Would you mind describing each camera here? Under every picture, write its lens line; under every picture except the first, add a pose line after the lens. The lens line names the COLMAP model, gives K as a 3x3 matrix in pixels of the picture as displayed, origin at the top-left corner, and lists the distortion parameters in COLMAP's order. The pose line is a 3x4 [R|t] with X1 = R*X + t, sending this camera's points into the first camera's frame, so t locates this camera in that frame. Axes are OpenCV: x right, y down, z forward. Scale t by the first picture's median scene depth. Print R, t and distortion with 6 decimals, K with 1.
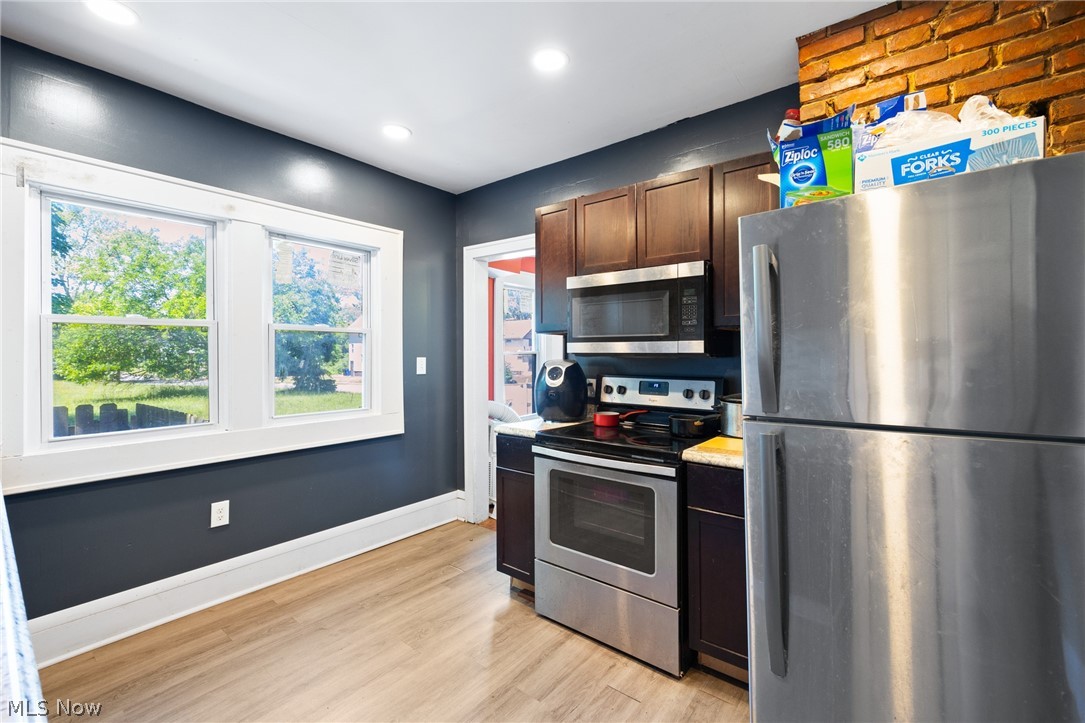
lens RADIAL K [[450.0, 0, 529.8], [0, 450.0, 354.6], [0, 0, 1]] dist [0.000772, 0.000032]
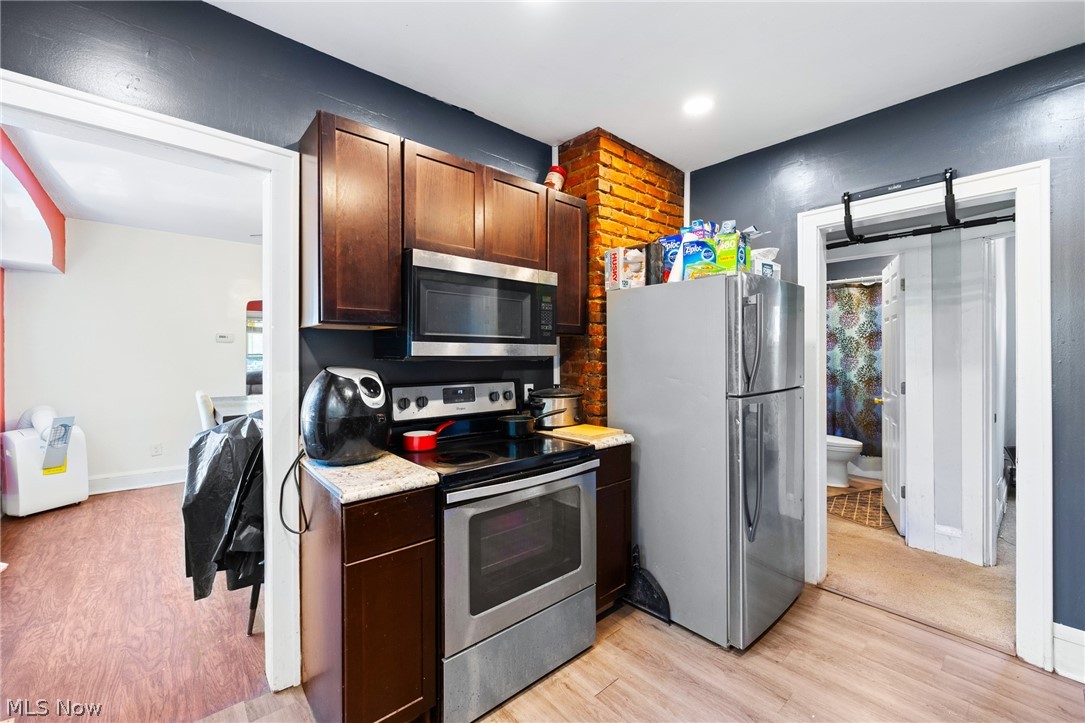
lens RADIAL K [[443.6, 0, 559.6], [0, 443.6, 358.1], [0, 0, 1]] dist [0.000834, 0.000251]
pose [[0.152949, -0.008932, 0.988194, -0.654559], [0.001605, 0.999960, 0.008790, -0.007232], [-0.988233, 0.000241, 0.152957, 0.772758]]
